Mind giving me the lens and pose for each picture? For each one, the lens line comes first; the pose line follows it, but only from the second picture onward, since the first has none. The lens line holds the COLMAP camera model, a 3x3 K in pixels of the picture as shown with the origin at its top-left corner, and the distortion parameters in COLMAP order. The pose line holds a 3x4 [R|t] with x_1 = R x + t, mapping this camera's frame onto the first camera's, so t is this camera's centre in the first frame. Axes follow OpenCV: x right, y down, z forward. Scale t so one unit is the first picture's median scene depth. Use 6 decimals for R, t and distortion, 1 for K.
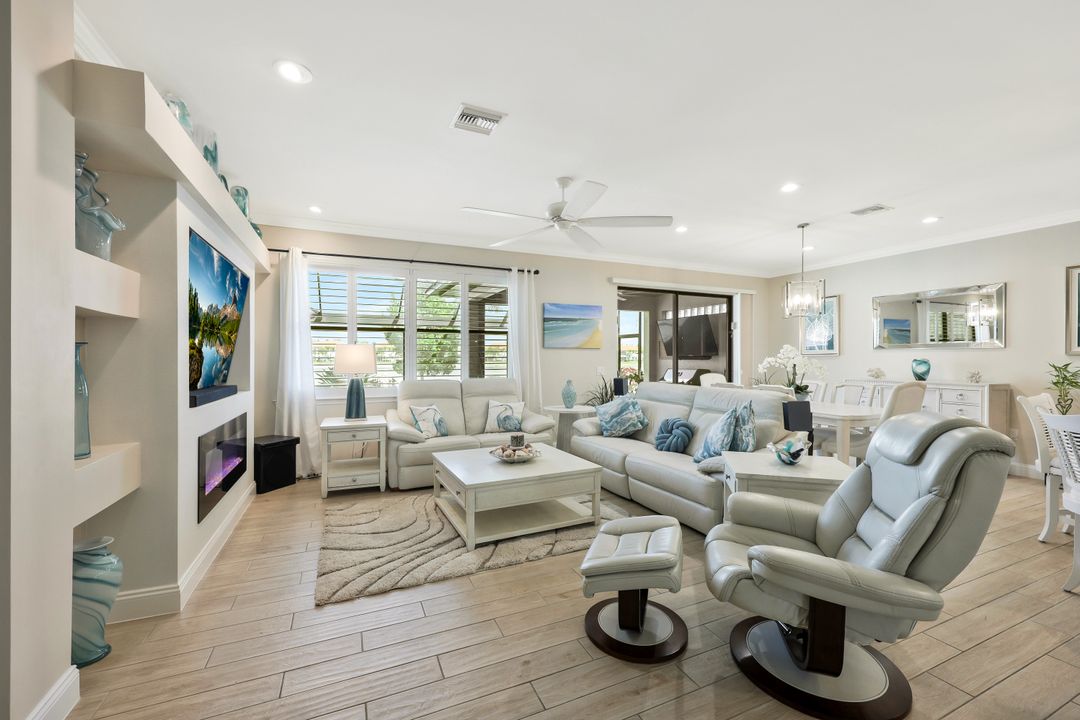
lens RADIAL K [[441.9, 0, 540.9], [0, 441.9, 356.5], [0, 0, 1]] dist [0.002716, 0.000312]
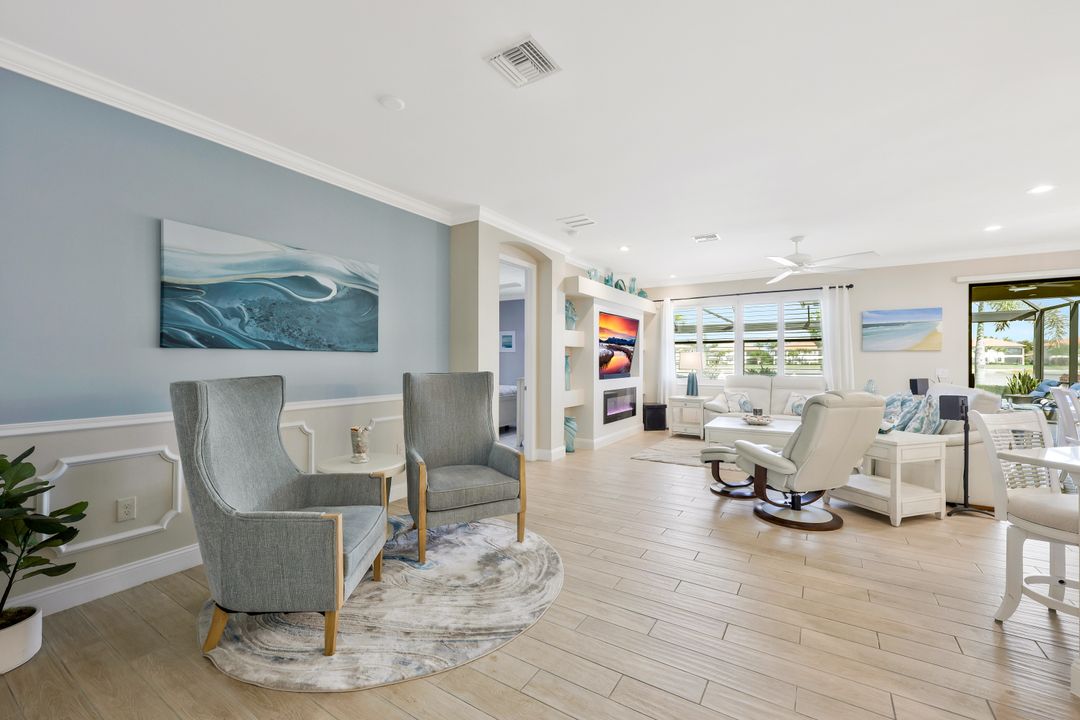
lens RADIAL K [[442.6, 0, 532.0], [0, 442.6, 361.2], [0, 0, 1]] dist [0.001415, 0.000208]
pose [[0.539283, 0.002185, -0.842122, 0.672063], [0.003331, 0.999983, 0.004728, -0.002833], [0.842118, -0.005354, 0.539266, -0.427337]]
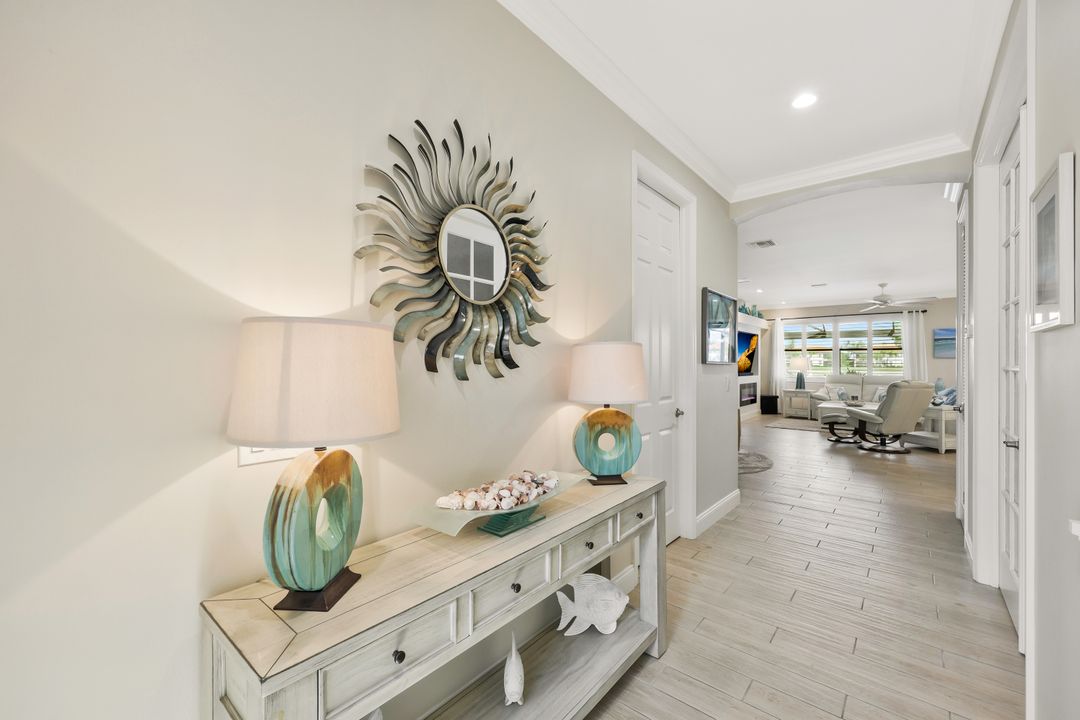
lens RADIAL K [[442.6, 0, 532.0], [0, 442.6, 361.2], [0, 0, 1]] dist [0.001415, 0.000208]
pose [[0.427262, 0.000578, -0.904128, 1.094246], [-0.000037, 1.000000, 0.000622, -0.010494], [0.904128, -0.000233, 0.427262, -1.290437]]
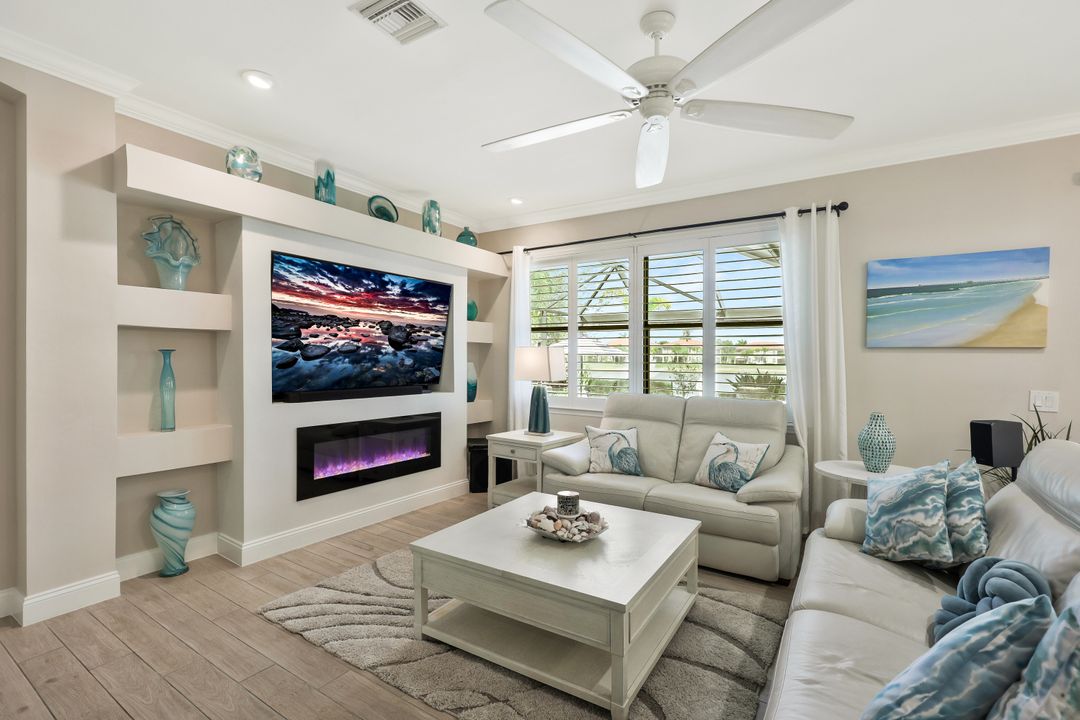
lens RADIAL K [[494.9, 0, 537.3], [0, 494.9, 362.1], [0, 0, 1]] dist [0.013000, 0.000271]
pose [[0.539853, 0.014805, -0.841629, 0.390945], [-0.008352, 0.999890, 0.012232, -0.008802], [0.841718, 0.000425, 0.539917, 0.471862]]
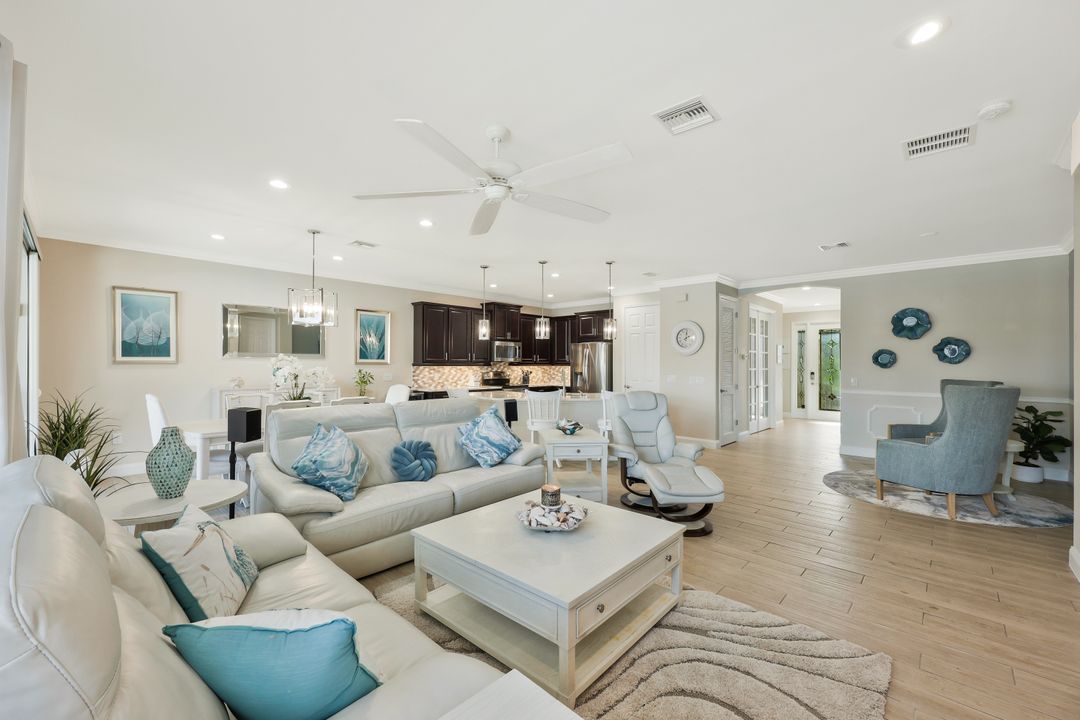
lens RADIAL K [[442.6, 0, 532.0], [0, 442.6, 361.2], [0, 0, 1]] dist [0.001415, 0.000208]
pose [[-0.374527, -0.000726, 0.927216, -0.538565], [-0.008721, 0.999958, -0.002740, -0.017652], [-0.927175, -0.009112, -0.374518, 1.009732]]
